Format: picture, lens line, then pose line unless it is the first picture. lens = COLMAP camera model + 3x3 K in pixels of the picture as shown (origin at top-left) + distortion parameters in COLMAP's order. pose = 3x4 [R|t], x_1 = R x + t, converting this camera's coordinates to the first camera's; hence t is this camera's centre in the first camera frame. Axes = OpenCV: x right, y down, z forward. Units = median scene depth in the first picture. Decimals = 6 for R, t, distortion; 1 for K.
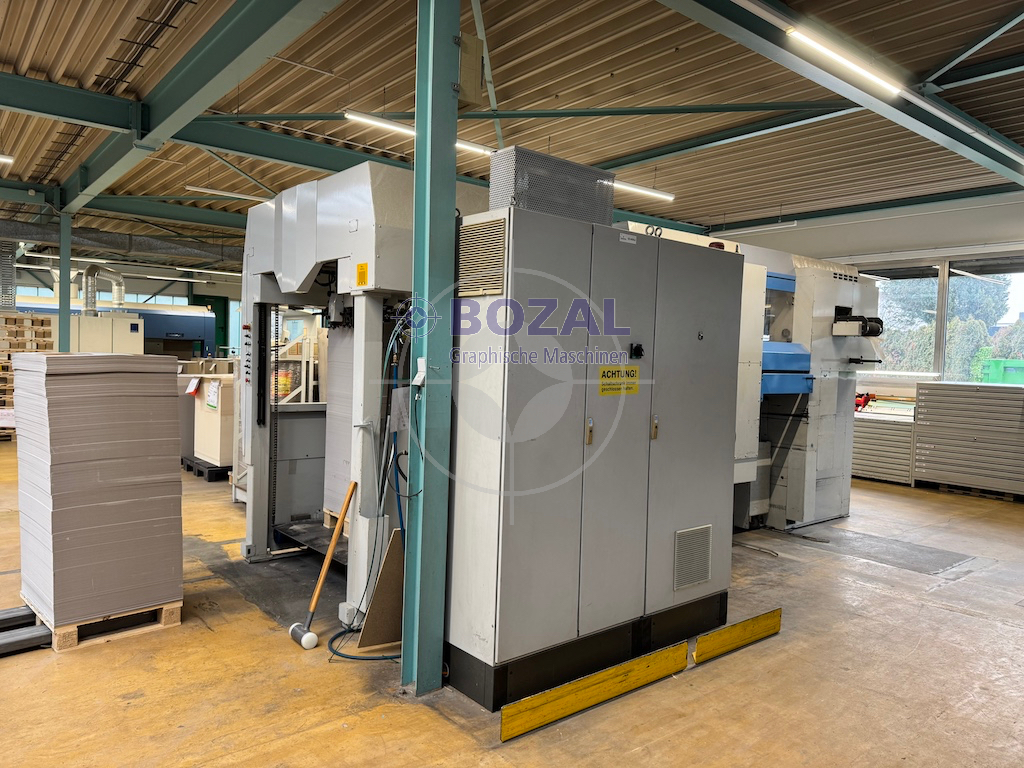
lens RADIAL K [[730.8, 0, 512.0], [0, 730.8, 384.0], [0, 0, 1]] dist [0.004490, -0.002500]
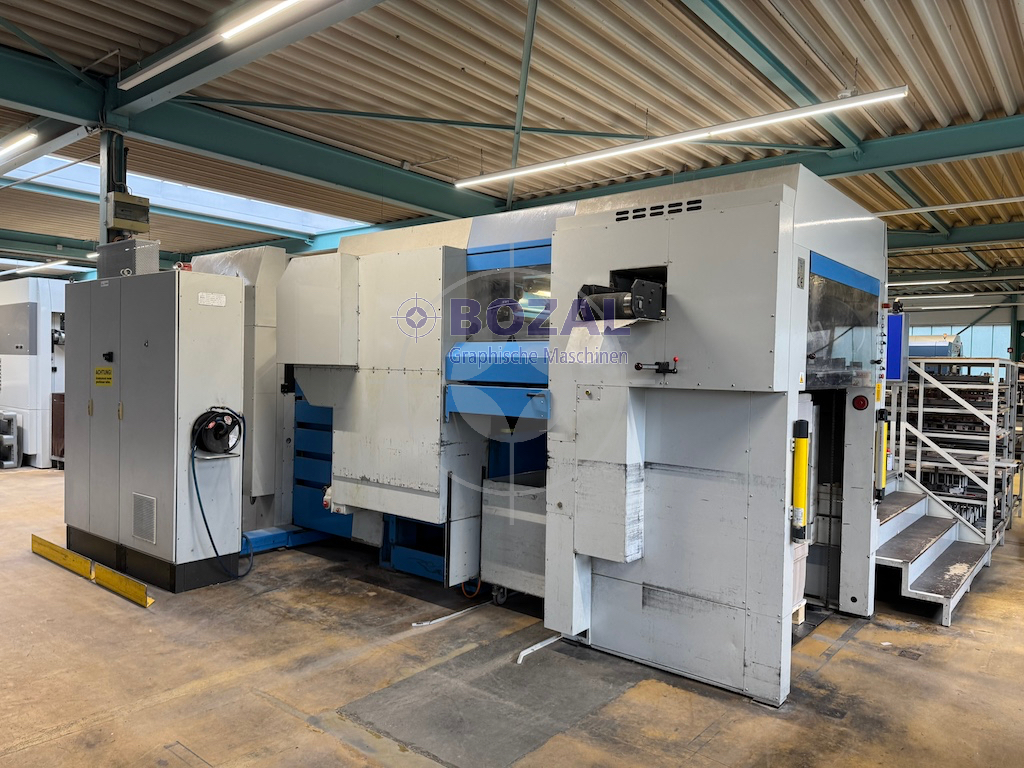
lens RADIAL K [[730.8, 0, 512.0], [0, 730.8, 384.0], [0, 0, 1]] dist [0.004490, -0.002500]
pose [[0.200473, -0.003959, -0.979691, 1.275272], [-0.054390, 0.998405, -0.015164, -0.008060], [0.978188, 0.056325, 0.199938, 1.066456]]
